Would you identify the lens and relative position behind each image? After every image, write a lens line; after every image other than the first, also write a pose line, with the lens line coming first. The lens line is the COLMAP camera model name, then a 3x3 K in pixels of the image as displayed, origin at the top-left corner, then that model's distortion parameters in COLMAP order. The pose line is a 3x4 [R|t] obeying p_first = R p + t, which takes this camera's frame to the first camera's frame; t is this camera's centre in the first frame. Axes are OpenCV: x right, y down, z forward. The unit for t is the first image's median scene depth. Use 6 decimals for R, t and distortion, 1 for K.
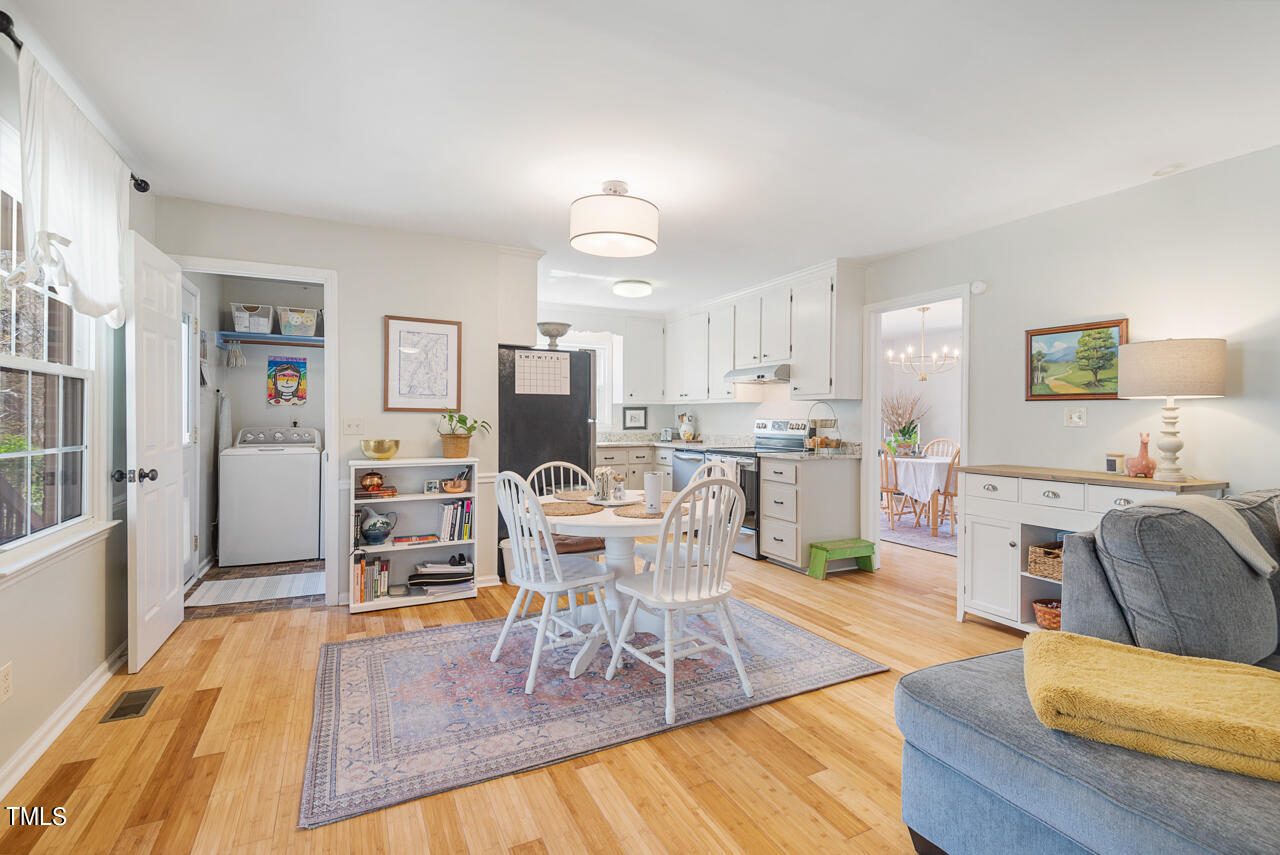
lens RADIAL K [[578.1, 0, 636.7], [0, 578.1, 416.1], [0, 0, 1]] dist [0.003425, -0.005433]
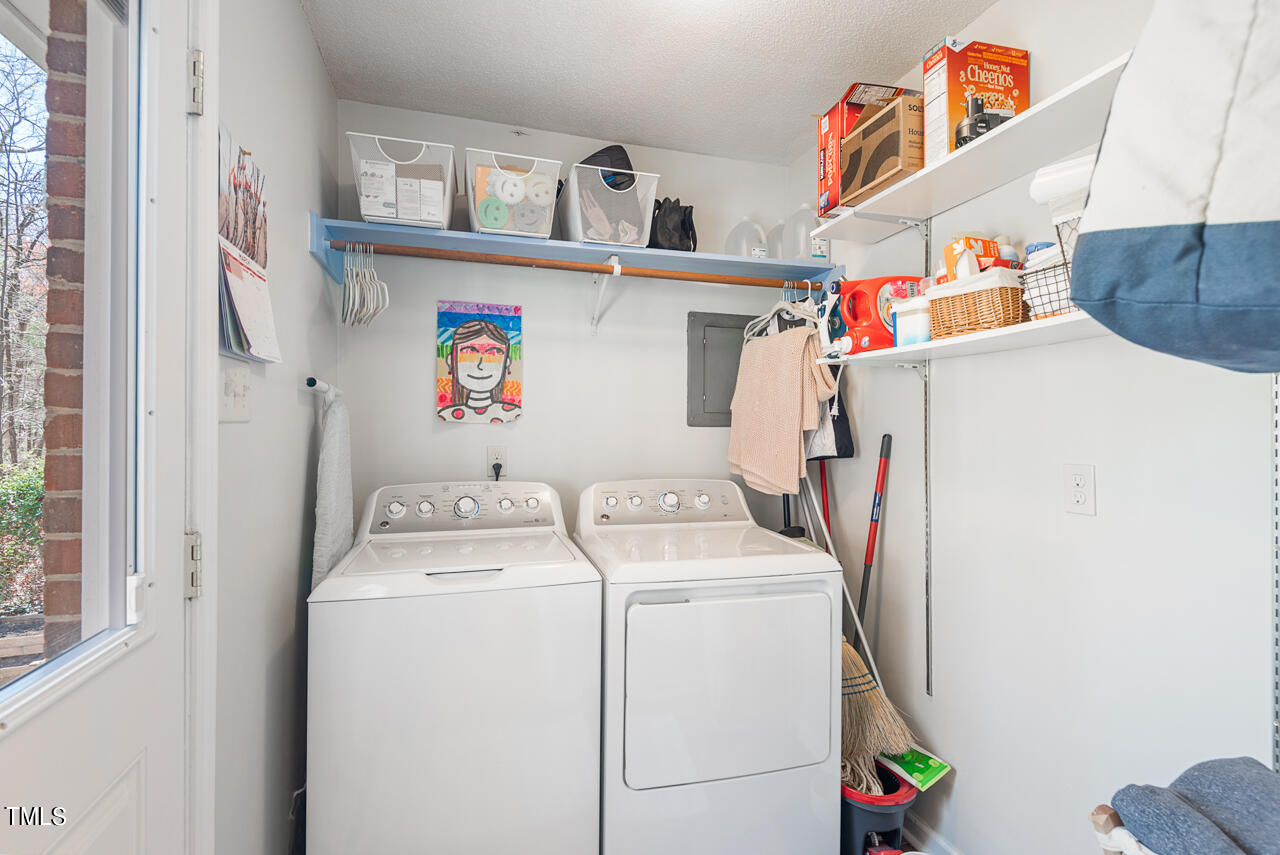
lens RADIAL K [[578.1, 0, 627.8], [0, 578.1, 424.8], [0, 0, 1]] dist [0.003425, -0.005433]
pose [[0.982628, -0.001344, -0.185579, -0.441154], [0.001980, 0.999993, 0.003243, -0.019404], [0.185573, -0.003554, 0.982624, 0.642896]]
